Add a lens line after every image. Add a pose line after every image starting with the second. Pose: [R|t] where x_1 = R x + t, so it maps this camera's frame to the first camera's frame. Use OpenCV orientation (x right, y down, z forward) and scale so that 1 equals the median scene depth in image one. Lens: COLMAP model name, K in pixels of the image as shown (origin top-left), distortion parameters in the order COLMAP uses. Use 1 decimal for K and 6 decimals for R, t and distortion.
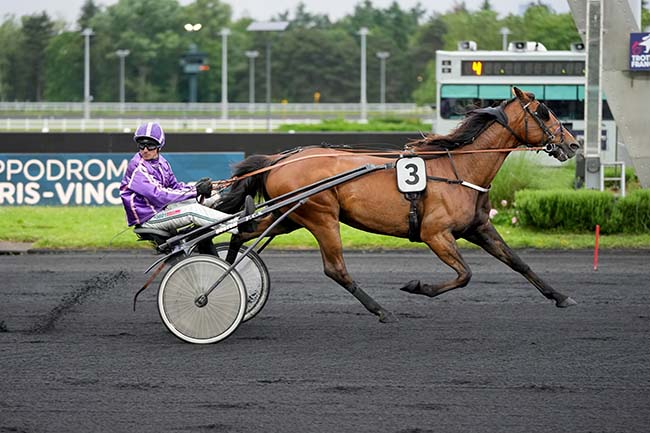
lens RADIAL K [[2174.2, 0, 321.1], [0, 2174.2, 216.1], [0, 0, 1]] dist [0.198574, 0.000000]
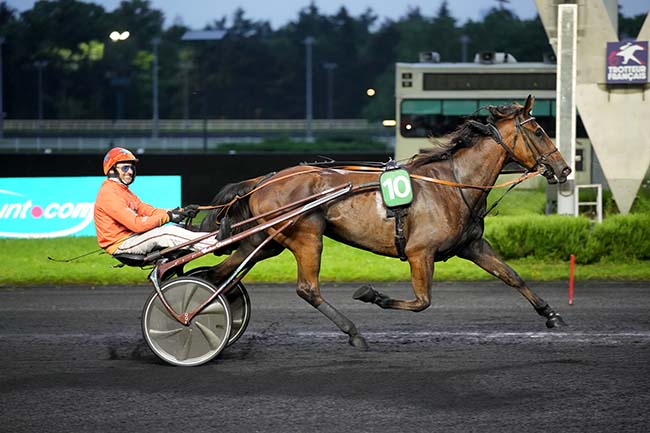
lens RADIAL K [[2787.4, 0, 301.7], [0, 2787.4, 214.3], [0, 0, 1]] dist [0.435935, 0.000000]
pose [[0.999018, -0.003903, 0.044141, -0.036425], [0.004696, 0.999830, -0.017856, 0.007698], [-0.044064, 0.018046, 0.998866, -0.154097]]
